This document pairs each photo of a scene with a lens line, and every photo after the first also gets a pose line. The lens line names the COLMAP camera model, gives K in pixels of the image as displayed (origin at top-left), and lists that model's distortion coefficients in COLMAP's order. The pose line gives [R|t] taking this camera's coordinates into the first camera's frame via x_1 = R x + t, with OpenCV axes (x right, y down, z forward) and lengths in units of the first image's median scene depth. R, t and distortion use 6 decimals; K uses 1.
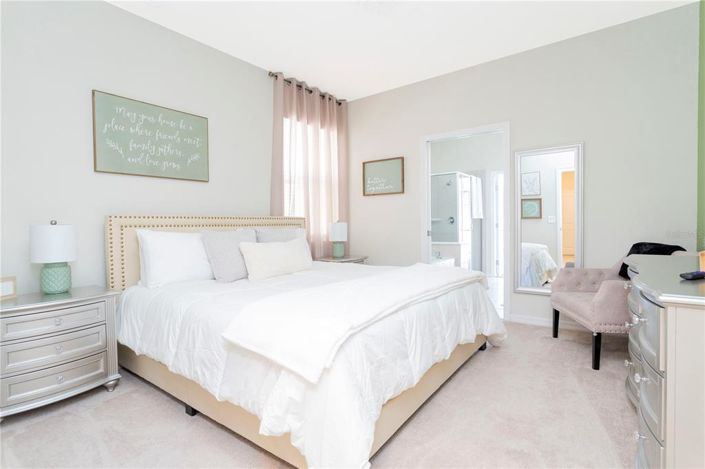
lens RADIAL K [[345.3, 0, 353.4], [0, 345.3, 234.9], [0, 0, 1]] dist [-0.000925, -0.000181]
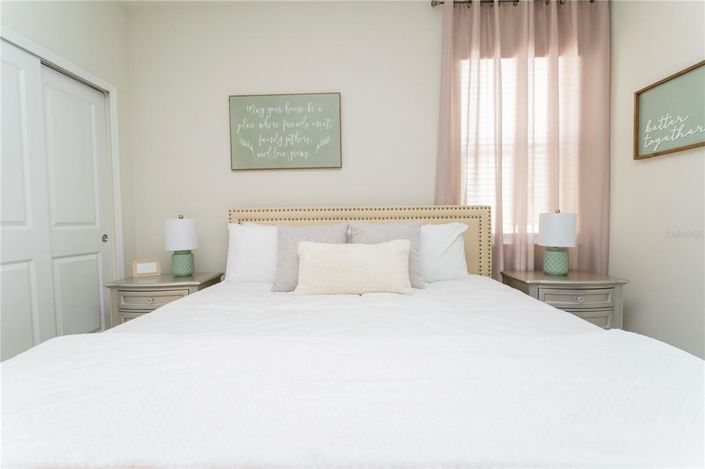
lens RADIAL K [[337.1, 0, 352.6], [0, 337.1, 228.9], [0, 0, 1]] dist [-0.004795, 0.002487]
pose [[0.571464, 0.027990, -0.820150, 0.304094], [-0.019812, 0.999597, 0.020310, -0.020668], [0.820388, 0.004642, 0.571789, 0.584021]]
